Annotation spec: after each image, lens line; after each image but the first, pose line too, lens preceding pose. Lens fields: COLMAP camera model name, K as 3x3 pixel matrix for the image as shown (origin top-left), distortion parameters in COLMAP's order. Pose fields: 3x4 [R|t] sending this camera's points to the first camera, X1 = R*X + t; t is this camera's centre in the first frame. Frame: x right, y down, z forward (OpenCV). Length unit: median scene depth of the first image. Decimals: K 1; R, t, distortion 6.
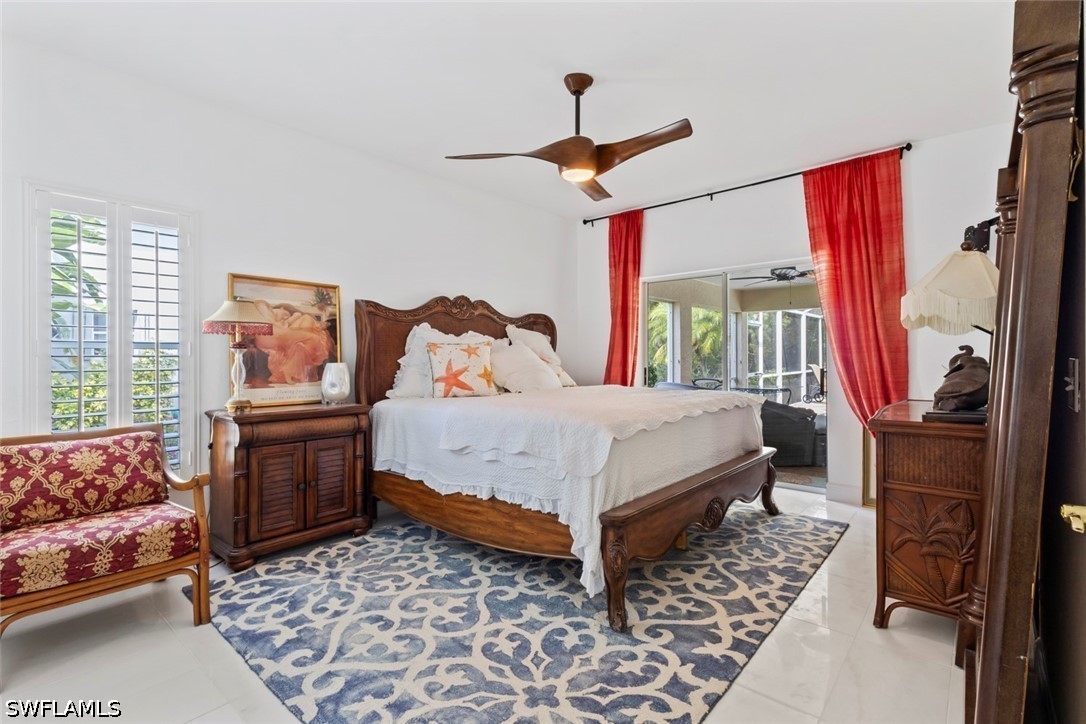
lens RADIAL K [[508.1, 0, 548.0], [0, 508.1, 359.7], [0, 0, 1]] dist [0.001801, 0.000445]
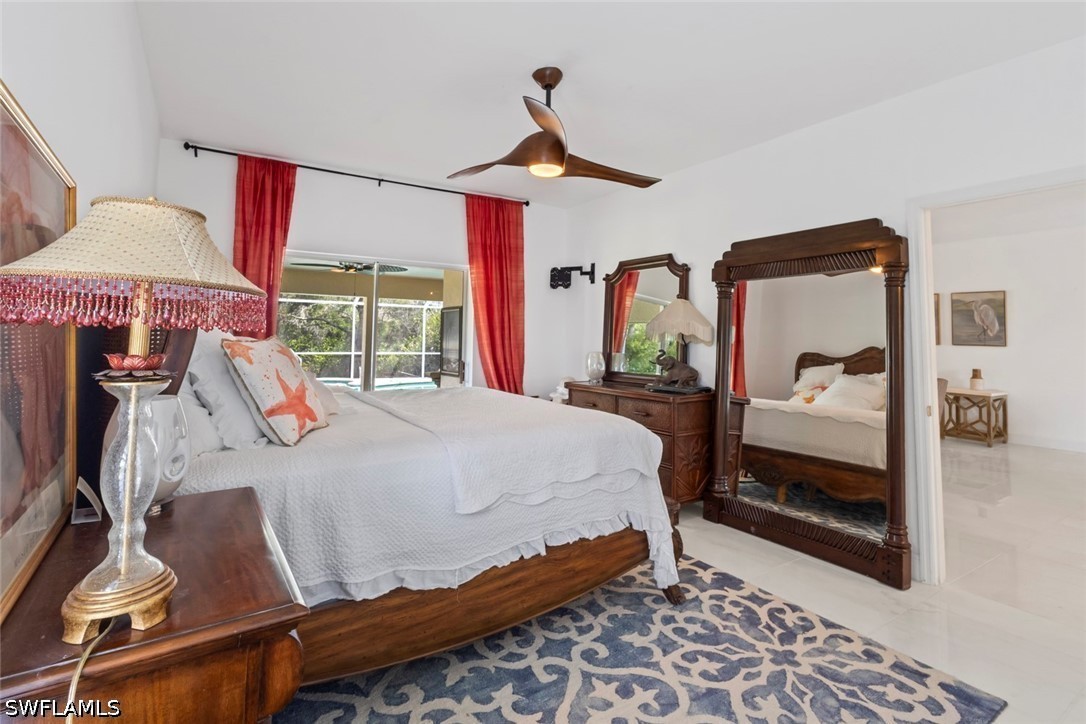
lens RADIAL K [[515.6, 0, 539.4], [0, 515.6, 306.5], [0, 0, 1]] dist [0.000464, 0.000253]
pose [[0.272521, 0.064952, 0.959955, -1.048155], [-0.009022, 0.997847, -0.064955, -0.057254], [-0.962108, 0.009041, 0.272520, 0.918771]]
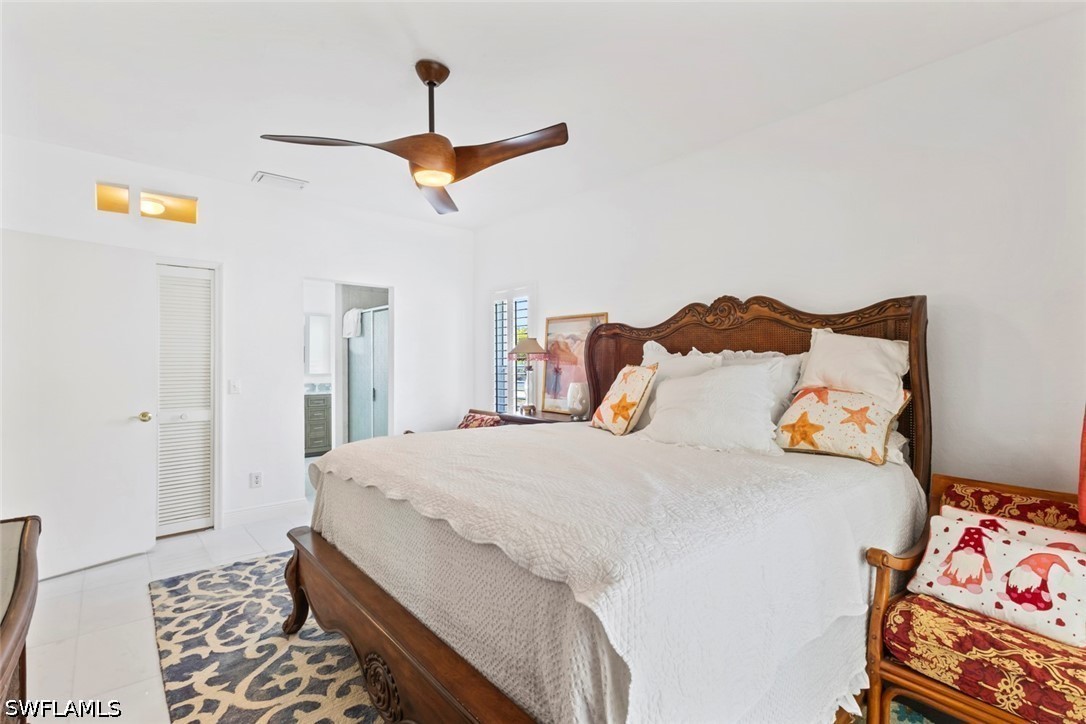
lens RADIAL K [[497.0, 0, 539.5], [0, 497.0, 356.1], [0, 0, 1]] dist [-0.011851, -0.000025]
pose [[-0.148234, -0.006513, -0.988931, 1.072196], [-0.004176, 0.999974, -0.005960, -0.067937], [0.988944, 0.003246, -0.148257, 1.602595]]
